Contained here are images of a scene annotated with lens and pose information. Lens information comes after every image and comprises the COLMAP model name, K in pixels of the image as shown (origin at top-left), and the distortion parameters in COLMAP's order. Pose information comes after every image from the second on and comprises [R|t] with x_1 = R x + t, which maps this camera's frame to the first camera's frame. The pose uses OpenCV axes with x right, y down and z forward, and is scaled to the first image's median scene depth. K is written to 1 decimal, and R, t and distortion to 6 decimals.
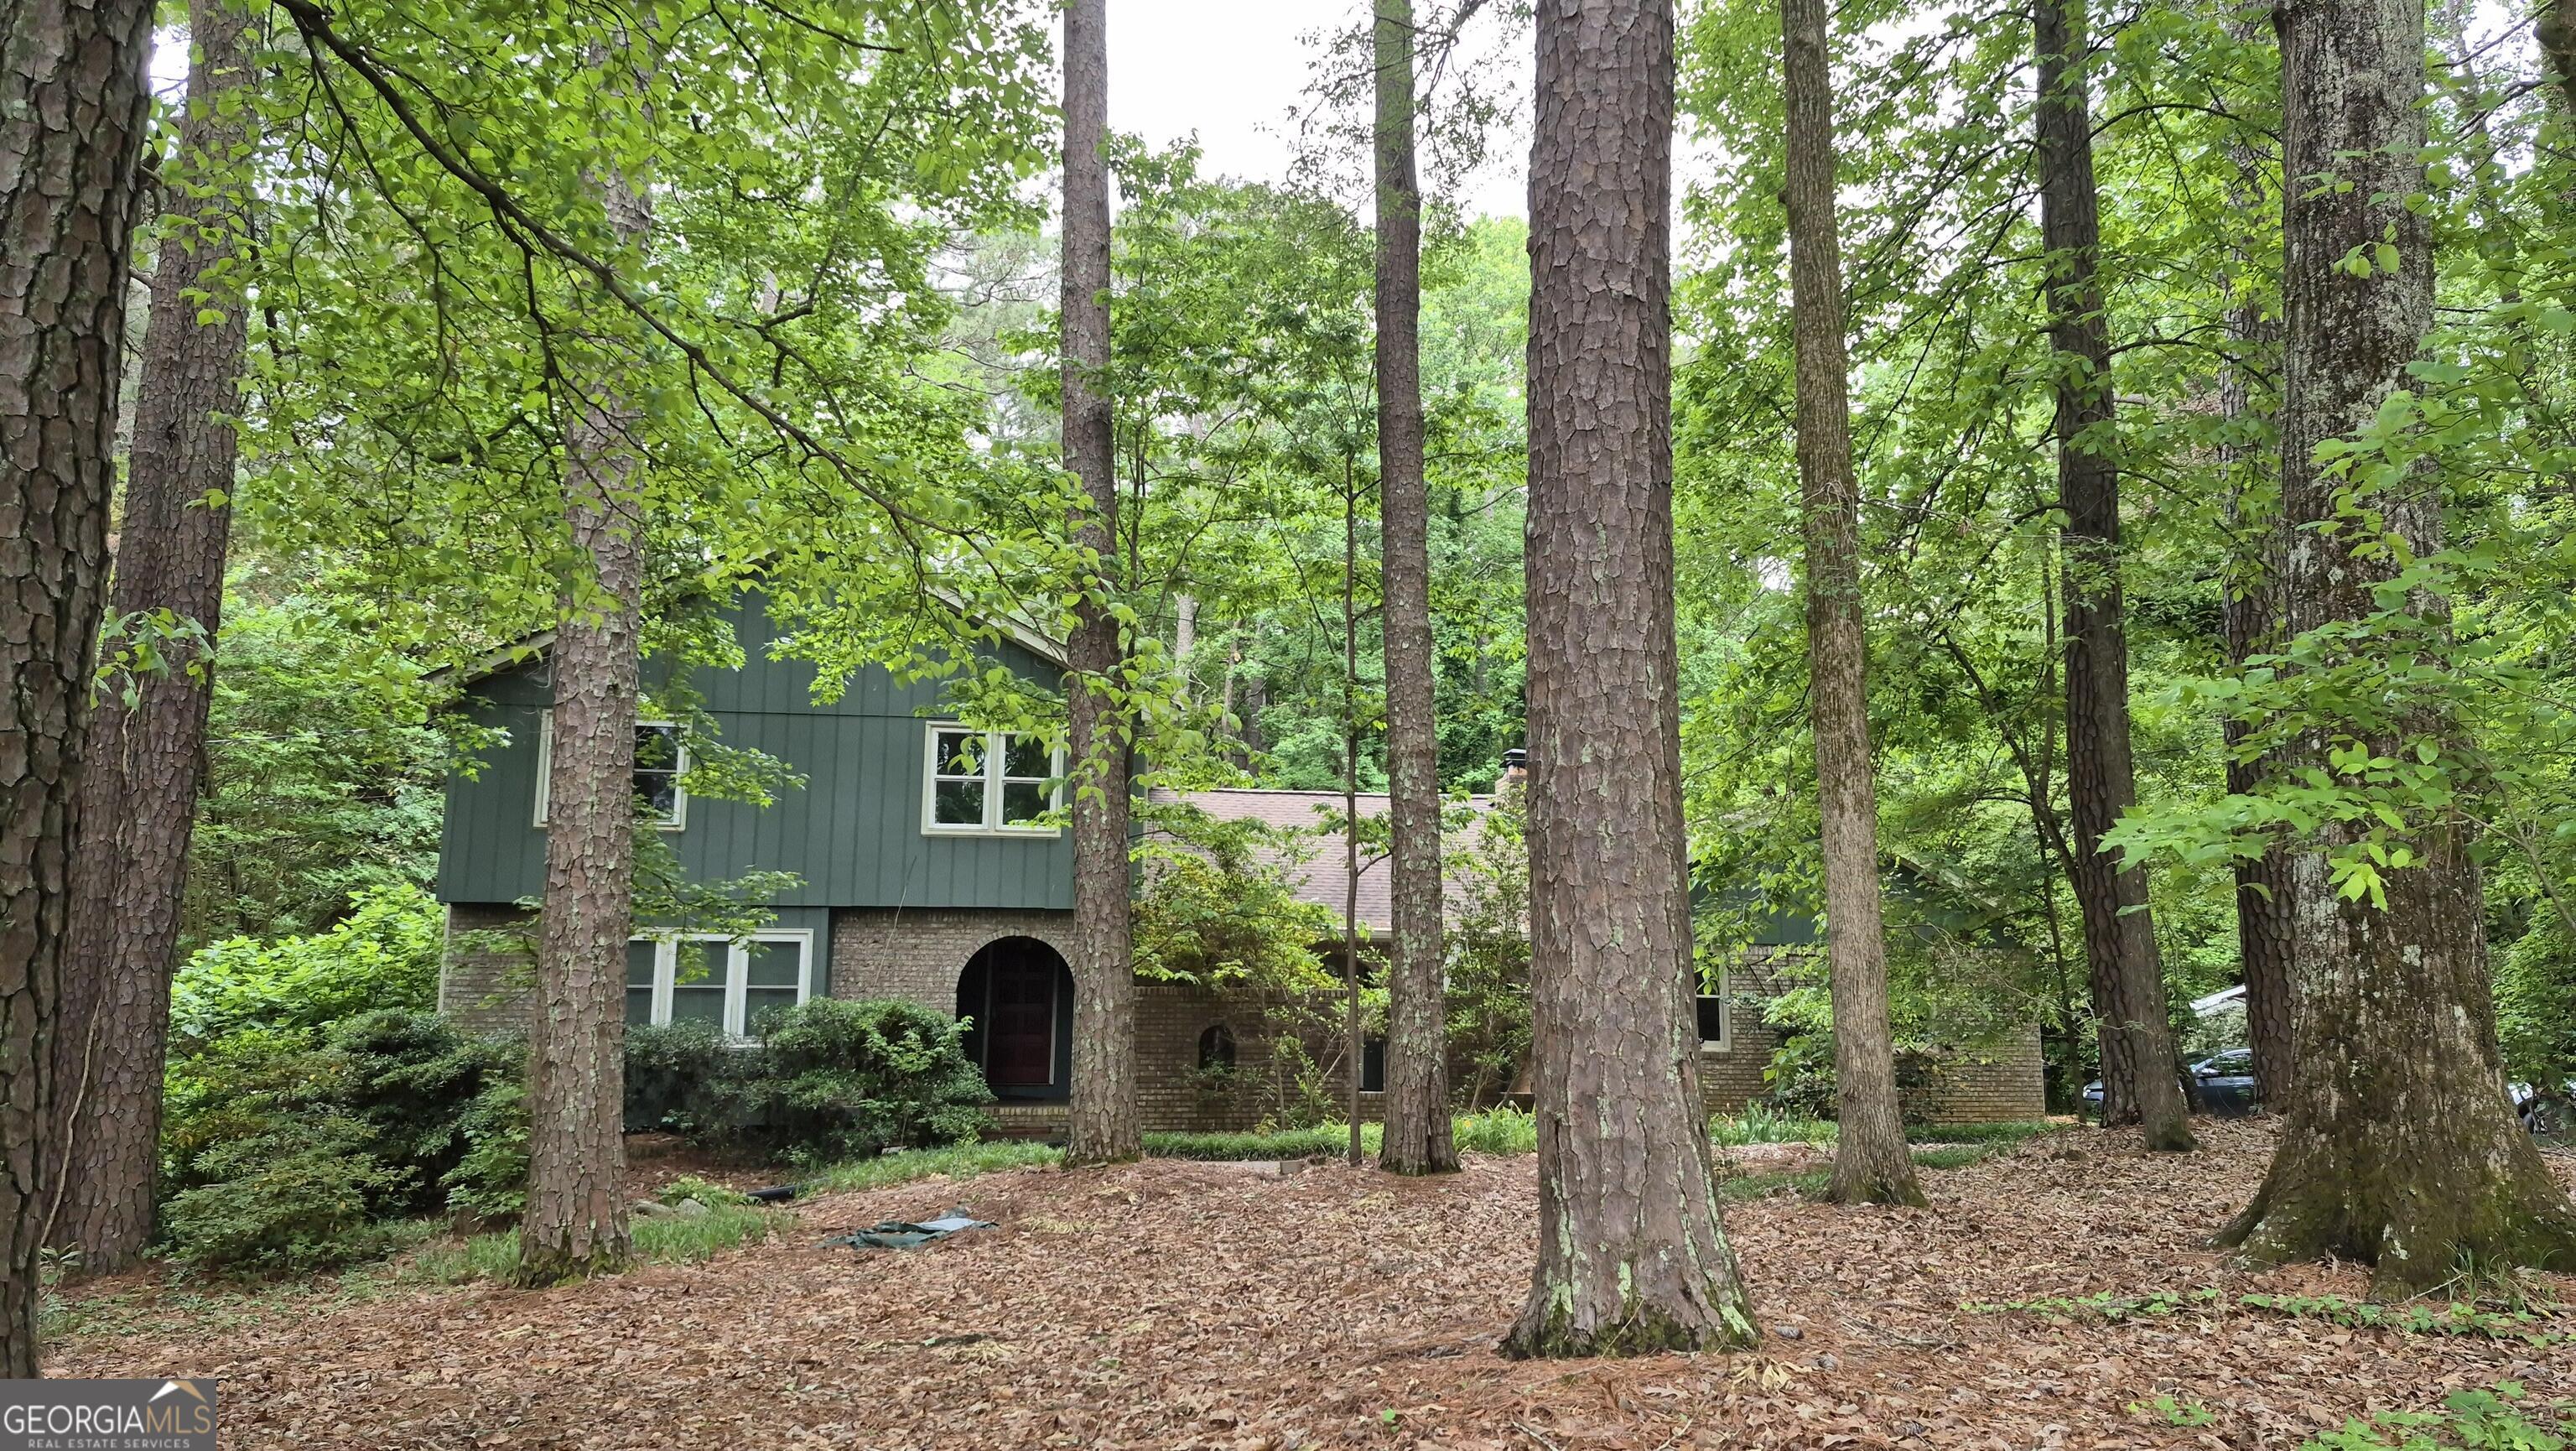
lens RADIAL K [[1701.6, 0, 1307.2], [0, 1701.6, 726.2], [0, 0, 1]] dist [0.003240, -0.000432]
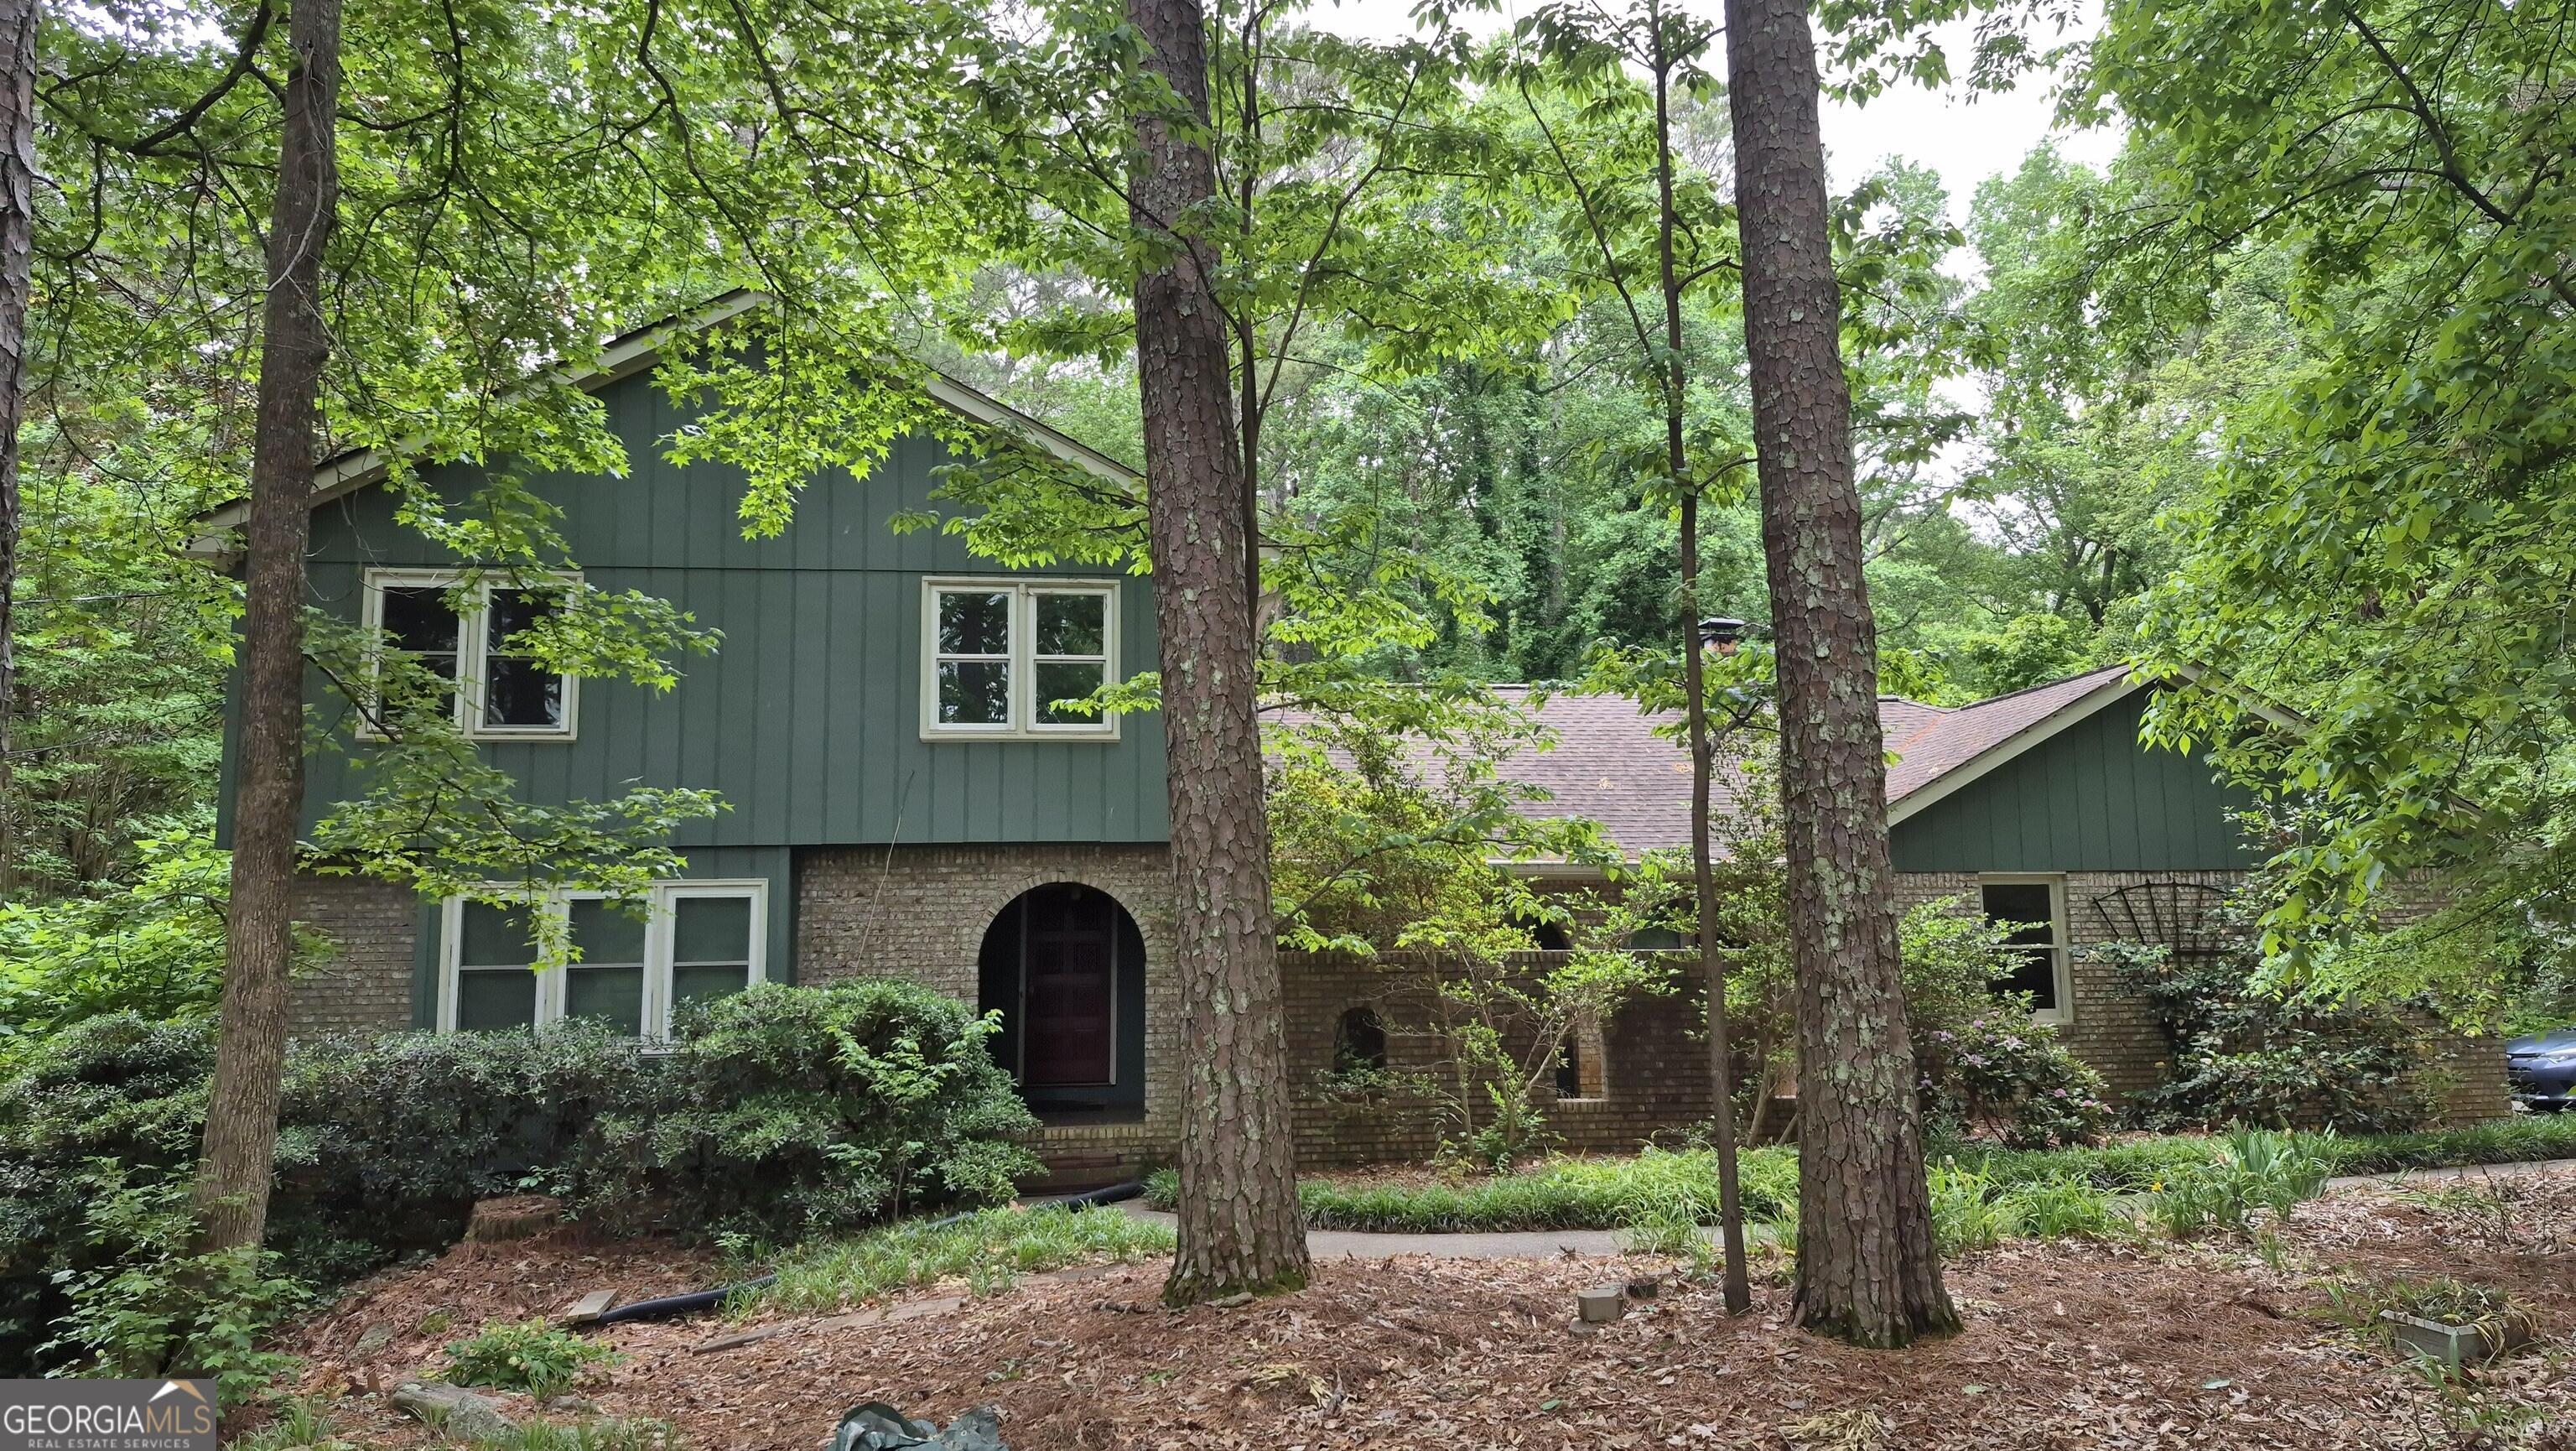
lens RADIAL K [[1701.6, 0, 1273.0], [0, 1701.6, 727.6], [0, 0, 1]] dist [0.003240, -0.000432]
pose [[0.999117, -0.024138, -0.034387, -0.068669], [0.025375, 0.999030, 0.035987, 0.043264], [0.033485, -0.036827, 0.998760, 0.361646]]
